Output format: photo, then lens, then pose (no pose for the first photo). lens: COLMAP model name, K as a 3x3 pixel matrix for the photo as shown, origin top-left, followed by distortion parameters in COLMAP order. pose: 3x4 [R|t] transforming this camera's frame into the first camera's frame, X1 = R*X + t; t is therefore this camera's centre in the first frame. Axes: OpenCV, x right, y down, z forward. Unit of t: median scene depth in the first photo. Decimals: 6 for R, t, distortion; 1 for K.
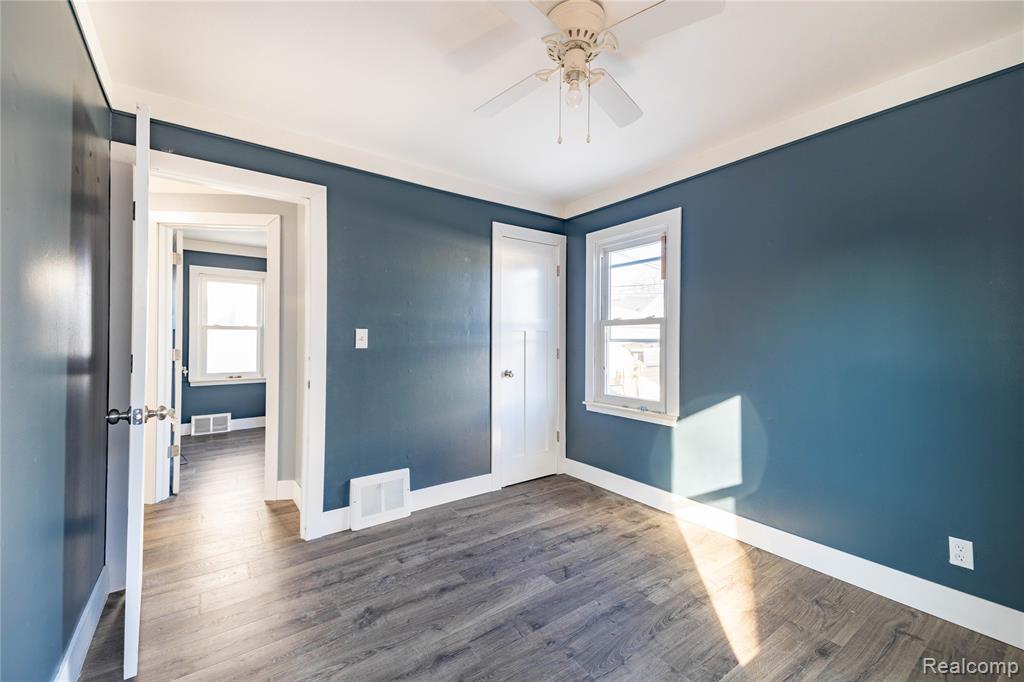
lens RADIAL K [[416.0, 0, 512.9], [0, 416.0, 337.9], [0, 0, 1]] dist [0.059551, -0.022131]
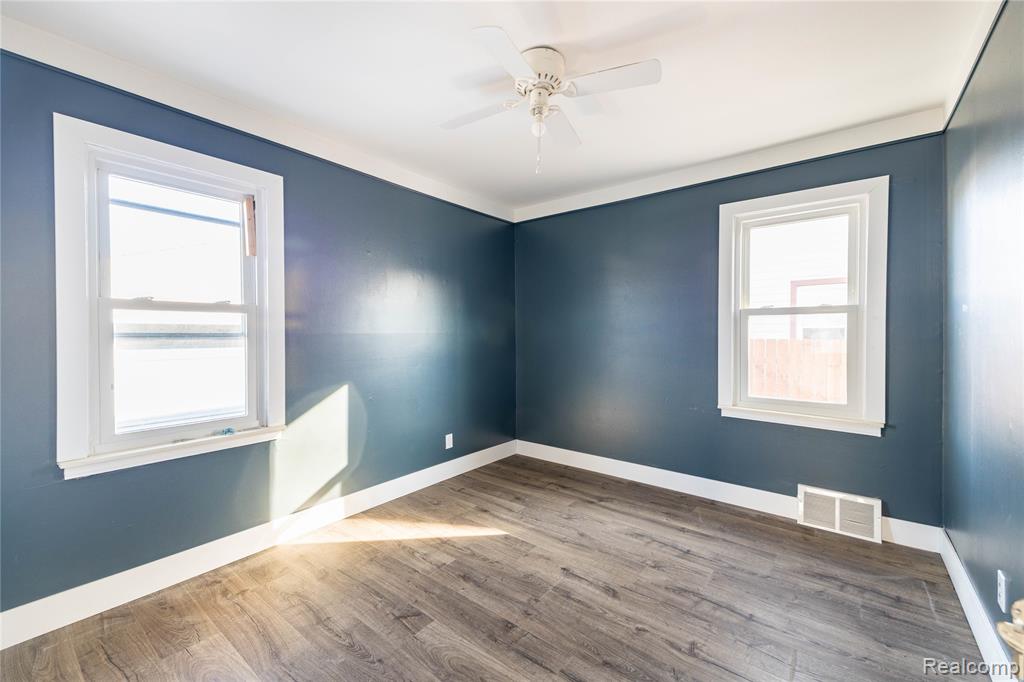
lens RADIAL K [[416.0, 0, 512.9], [0, 416.0, 337.9], [0, 0, 1]] dist [0.059551, -0.022131]
pose [[-0.277605, -0.012882, 0.960609, -0.716754], [-0.004535, 0.999917, 0.012099, 0.000219], [-0.960685, -0.000997, -0.277641, 1.027798]]
